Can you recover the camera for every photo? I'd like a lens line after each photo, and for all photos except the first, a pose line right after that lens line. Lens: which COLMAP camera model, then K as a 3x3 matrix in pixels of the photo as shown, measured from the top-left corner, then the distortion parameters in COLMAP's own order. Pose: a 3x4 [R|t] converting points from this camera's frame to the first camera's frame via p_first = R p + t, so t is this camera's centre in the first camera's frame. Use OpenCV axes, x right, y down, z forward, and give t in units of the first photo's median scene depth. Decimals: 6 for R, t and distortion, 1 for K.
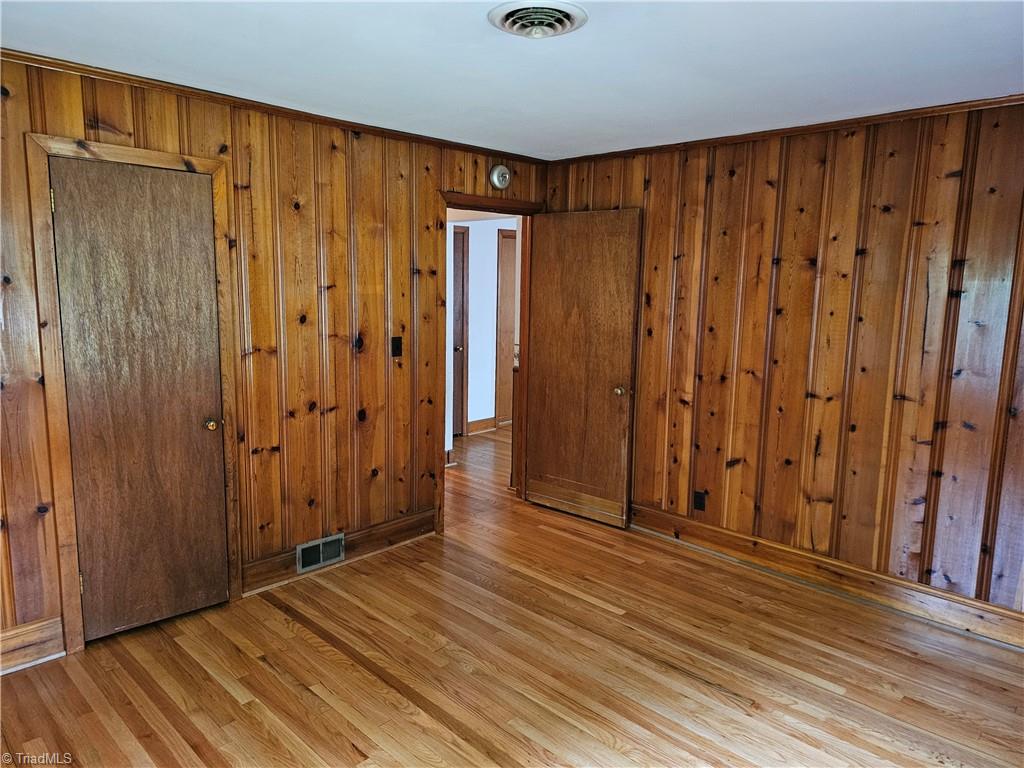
lens RADIAL K [[692.6, 0, 502.3], [0, 692.6, 368.9], [0, 0, 1]] dist [0.064251, -0.062437]
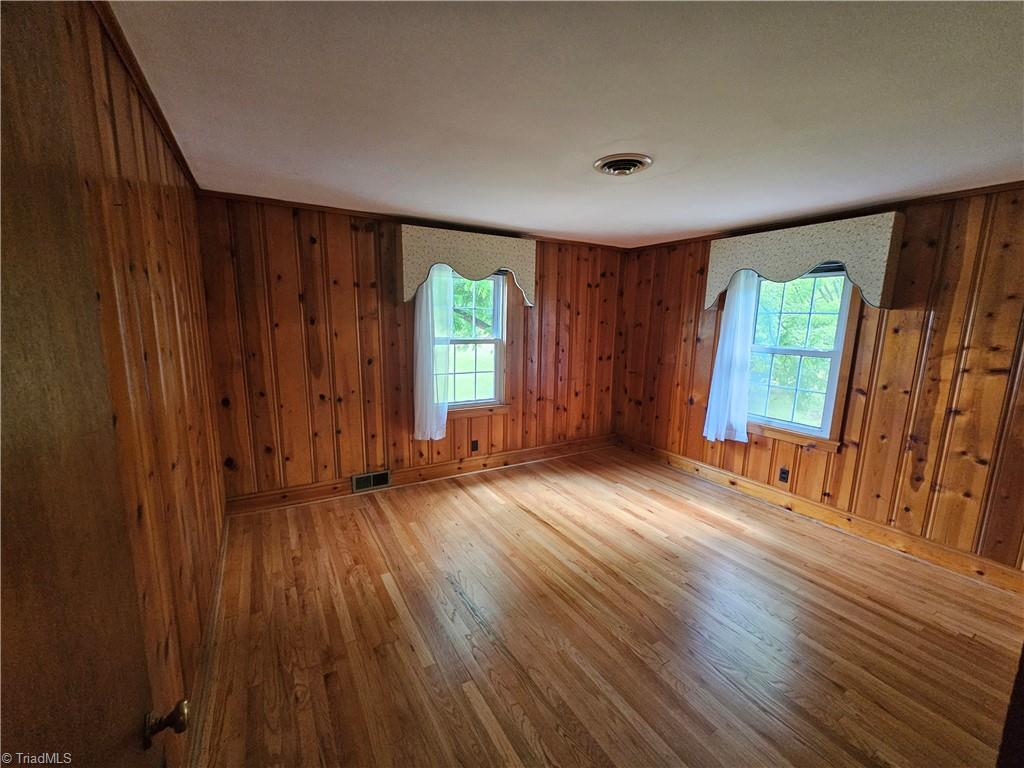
lens RADIAL K [[414.4, 0, 509.7], [0, 414.4, 383.2], [0, 0, 1]] dist [0.001235, -0.000178]
pose [[-0.966093, -0.075749, 0.246833, 0.017284], [-0.002030, 0.958195, 0.286110, -0.190355], [-0.258186, 0.275908, -0.925859, 1.476297]]
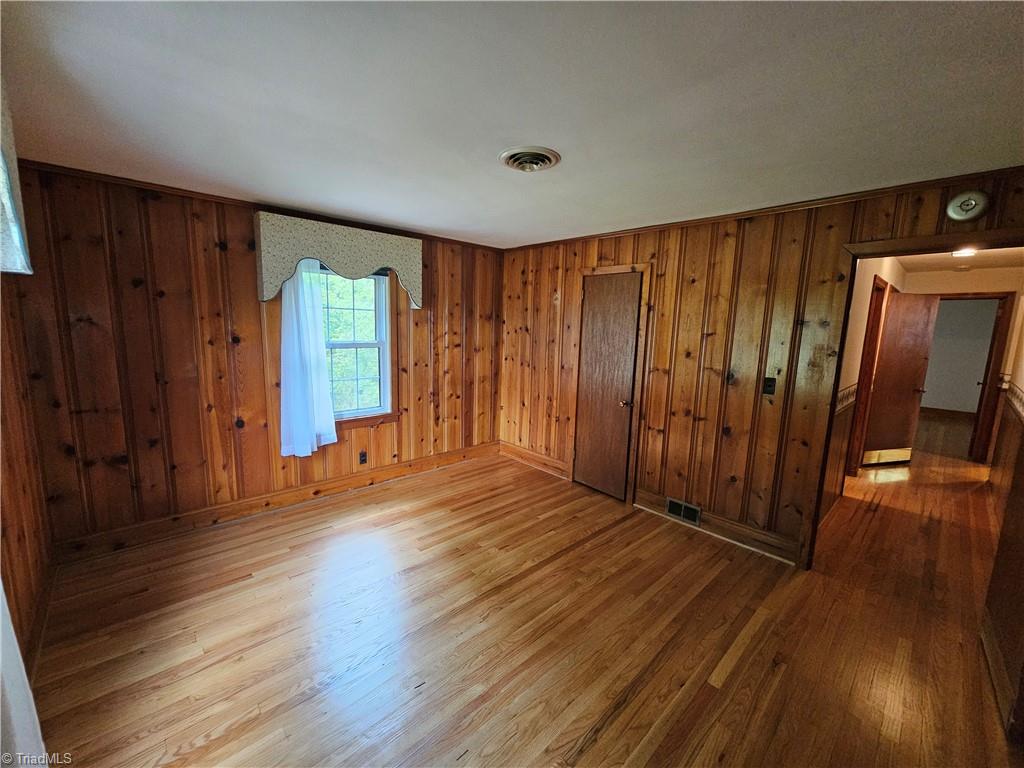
lens RADIAL K [[414.4, 0, 509.7], [0, 414.4, 383.2], [0, 0, 1]] dist [0.001235, -0.000178]
pose [[-0.045209, 0.123361, -0.991331, 0.729041], [-0.158362, 0.978913, 0.129038, -0.074064], [0.986346, 0.162823, -0.024720, 0.732533]]
